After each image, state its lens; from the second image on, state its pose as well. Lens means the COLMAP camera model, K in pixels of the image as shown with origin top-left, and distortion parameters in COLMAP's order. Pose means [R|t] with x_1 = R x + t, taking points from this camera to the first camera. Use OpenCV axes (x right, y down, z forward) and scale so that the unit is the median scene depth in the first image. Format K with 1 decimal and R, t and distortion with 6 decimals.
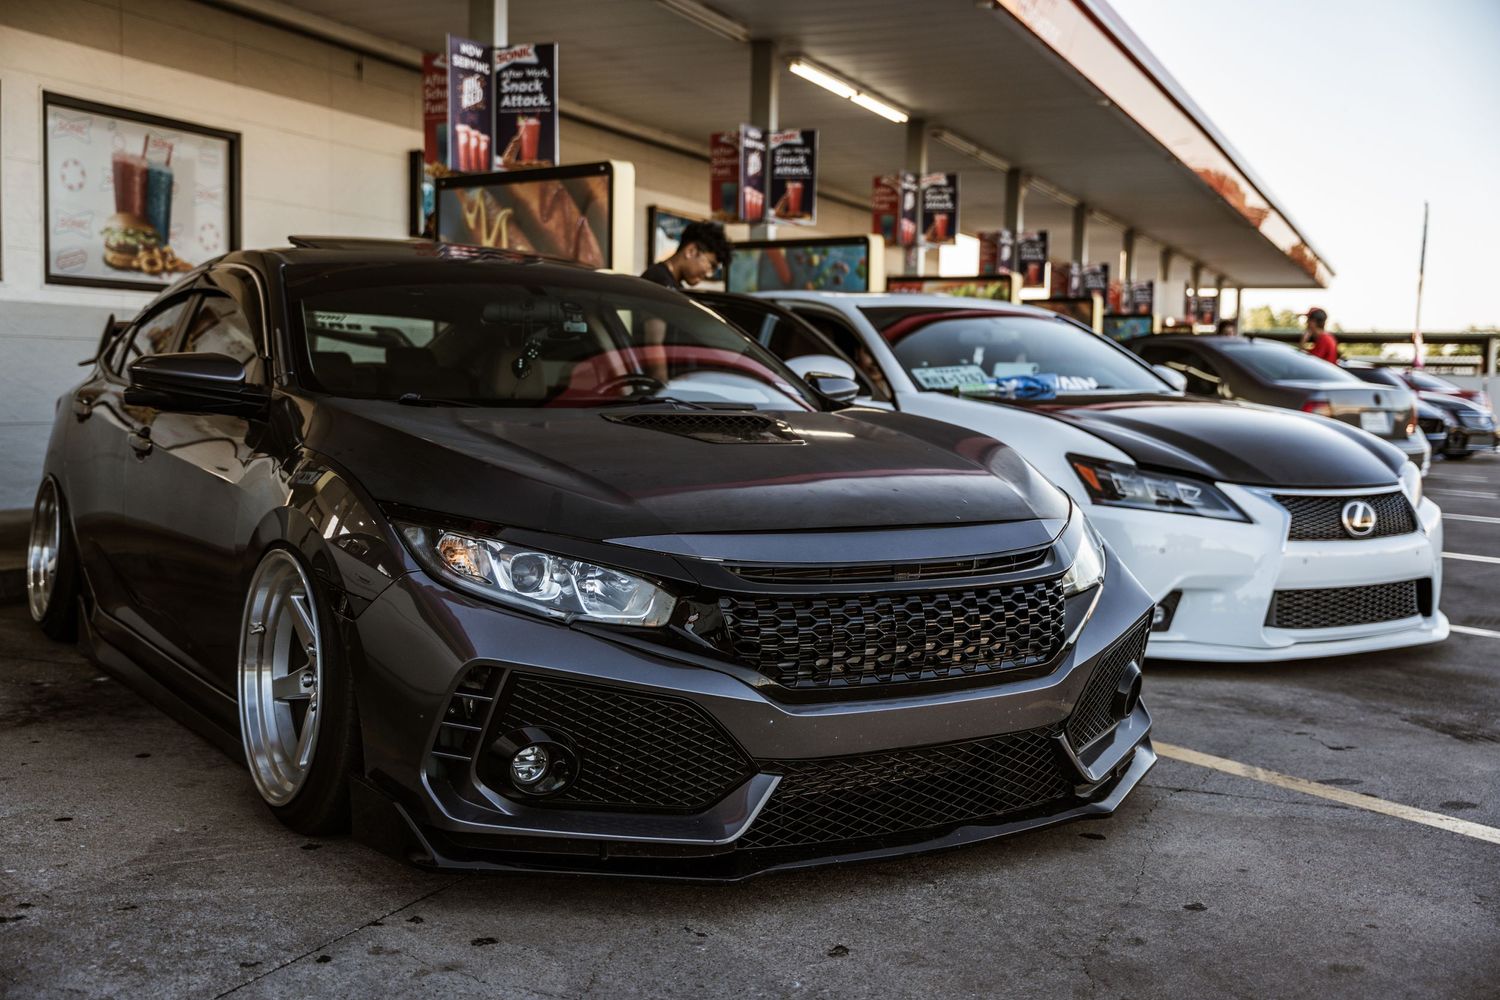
lens RADIAL K [[1615.3, 0, 750.0], [0, 1615.3, 500.0], [0, 0, 1]] dist [0.013102, 0.028082]
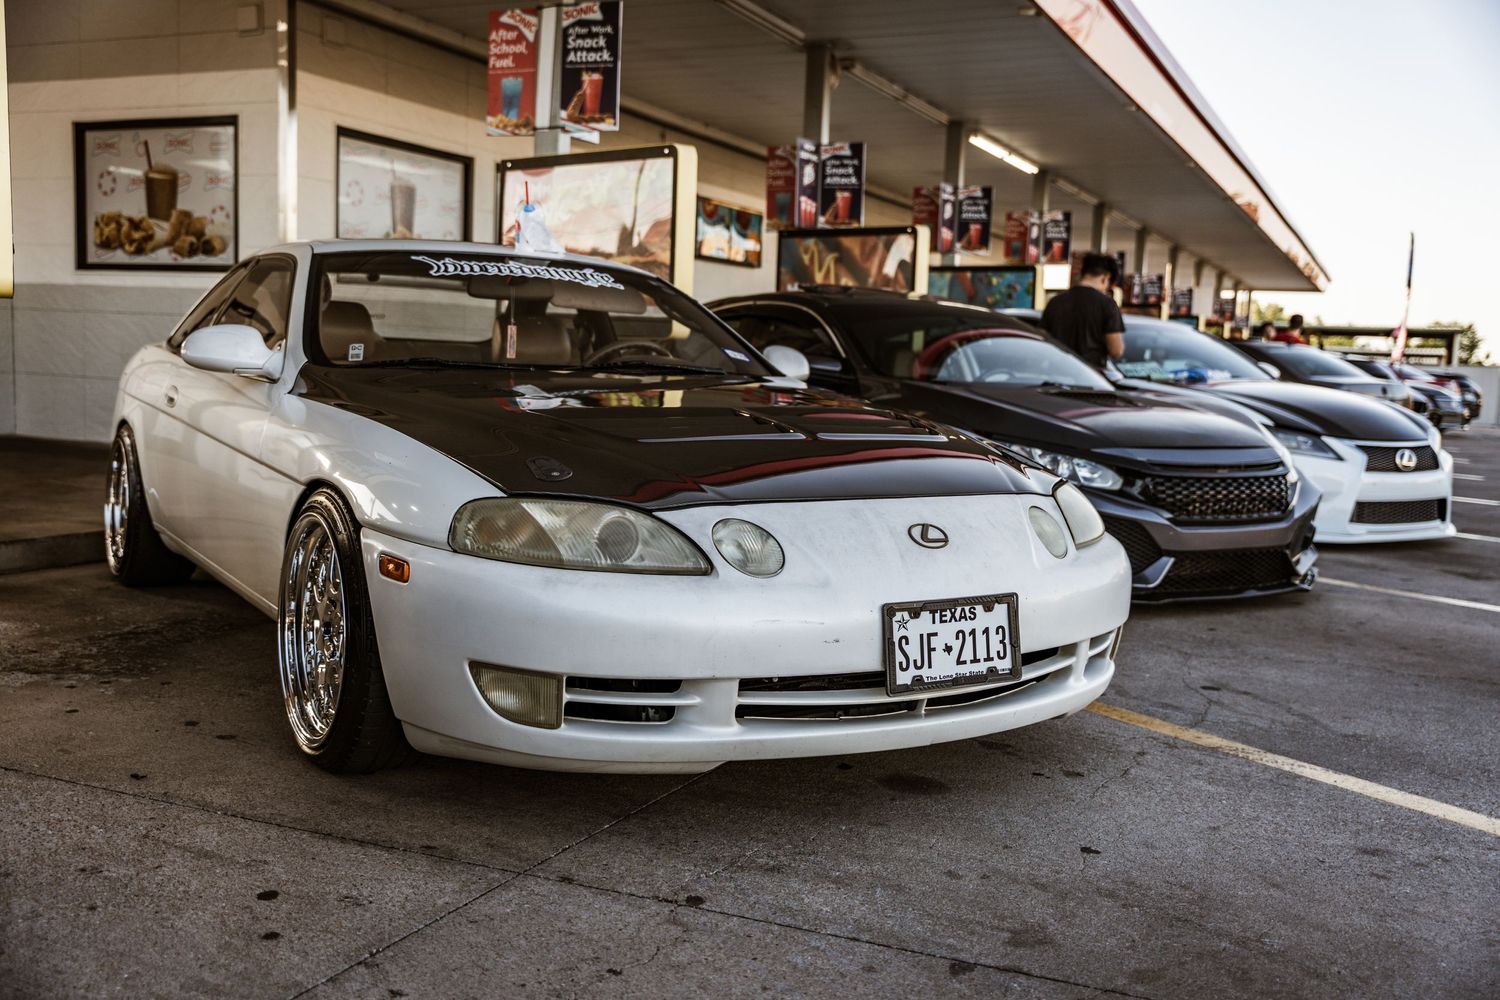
lens RADIAL K [[1424.4, 0, 750.0], [0, 1424.4, 500.0], [0, 0, 1]] dist [0.010328, -0.013545]
pose [[0.999474, 0.020538, -0.025104, -0.141193], [-0.019871, 0.999450, 0.026531, 0.014440], [0.025635, -0.026018, 0.999333, -0.262756]]
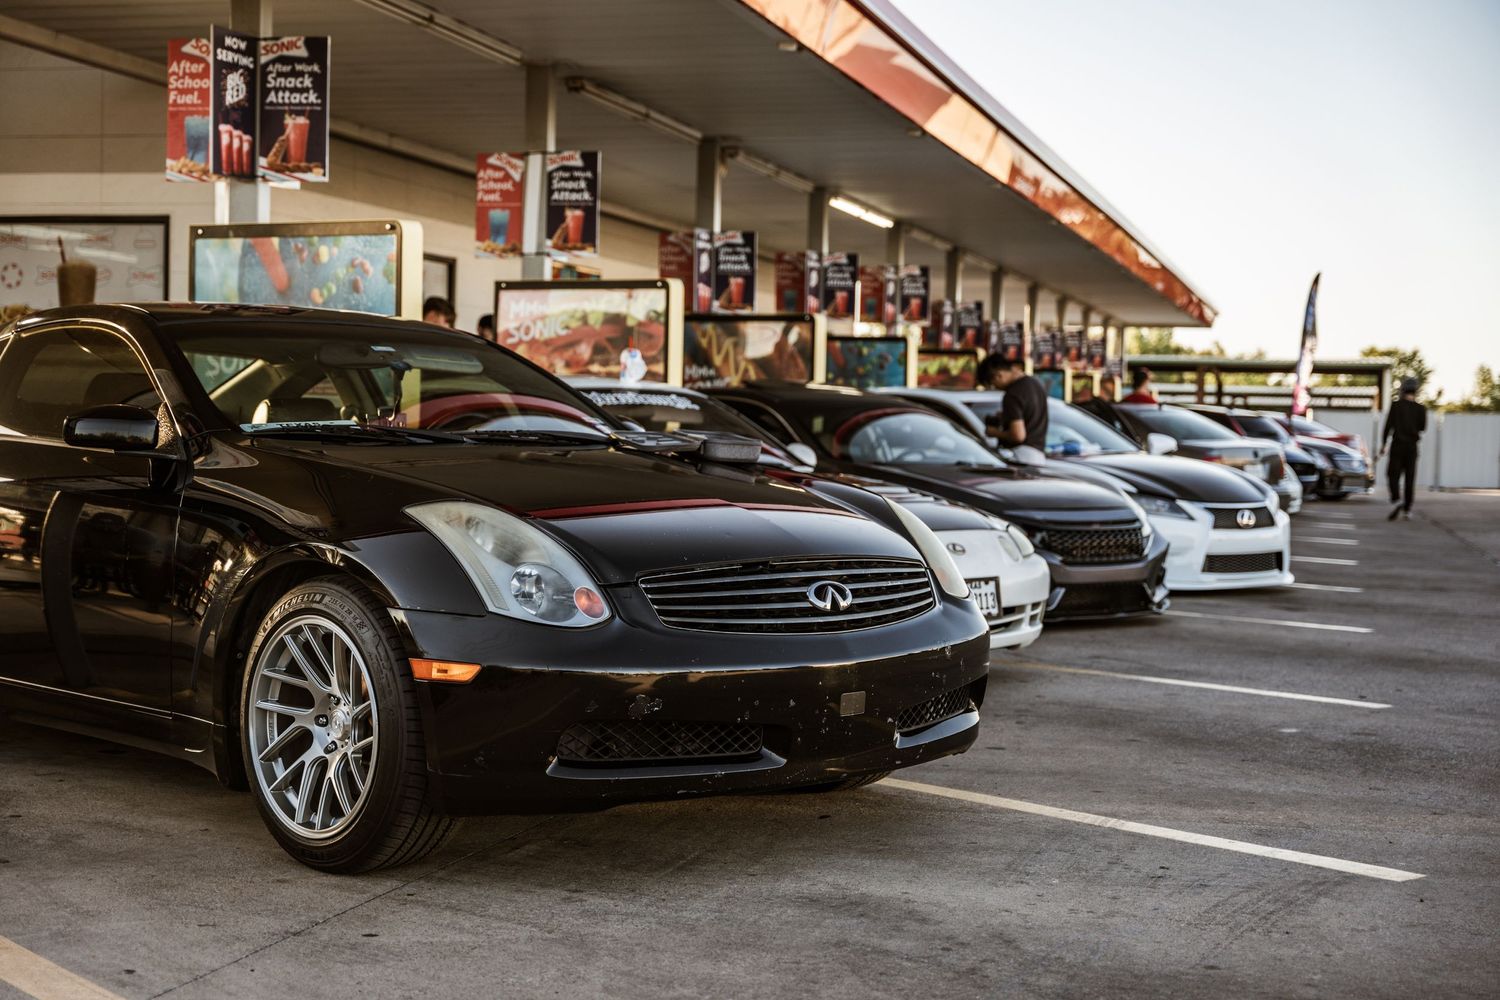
lens RADIAL K [[2129.8, 0, 750.0], [0, 2129.8, 500.0], [0, 0, 1]] dist [0.049156, -0.037638]
pose [[0.991307, -0.003723, 0.131514, -0.303939], [0.007760, 0.999514, -0.030194, 0.033461], [-0.131337, 0.030952, 0.990854, -0.806484]]
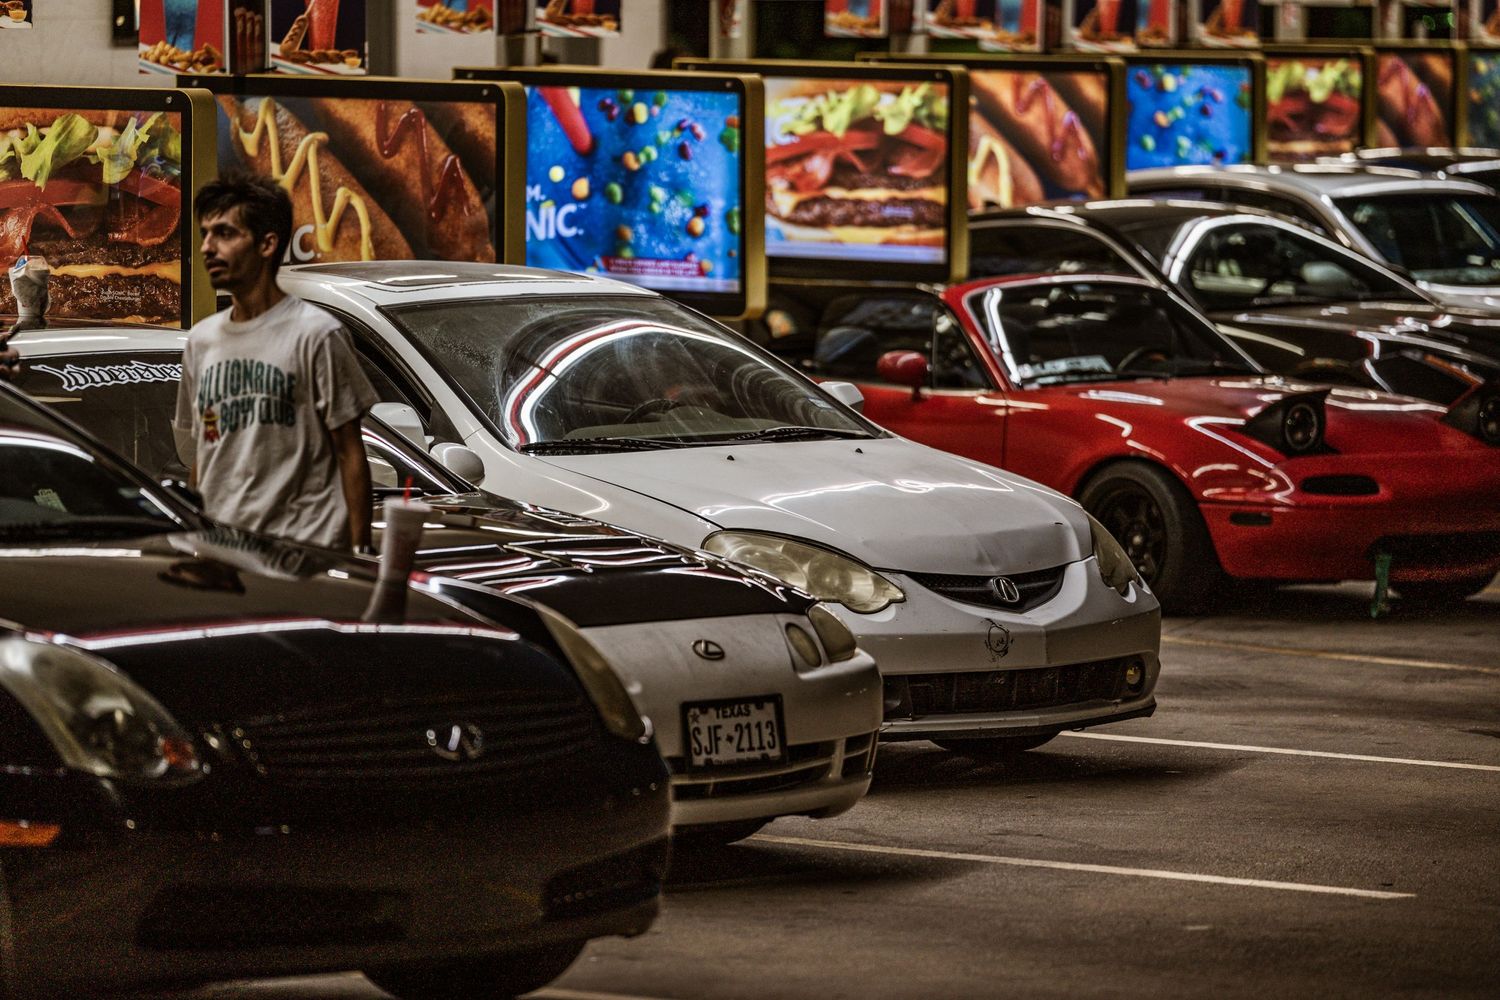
lens RADIAL K [[8622.6, 0, 750.0], [0, 8622.6, 500.0], [0, 0, 1]] dist [0.178454, 14.143752]
pose [[0.984281, -0.024506, 0.174900, -0.457348], [0.026216, 0.999628, -0.007473, 0.008211], [-0.174652, 0.011941, 0.984558, -1.984260]]
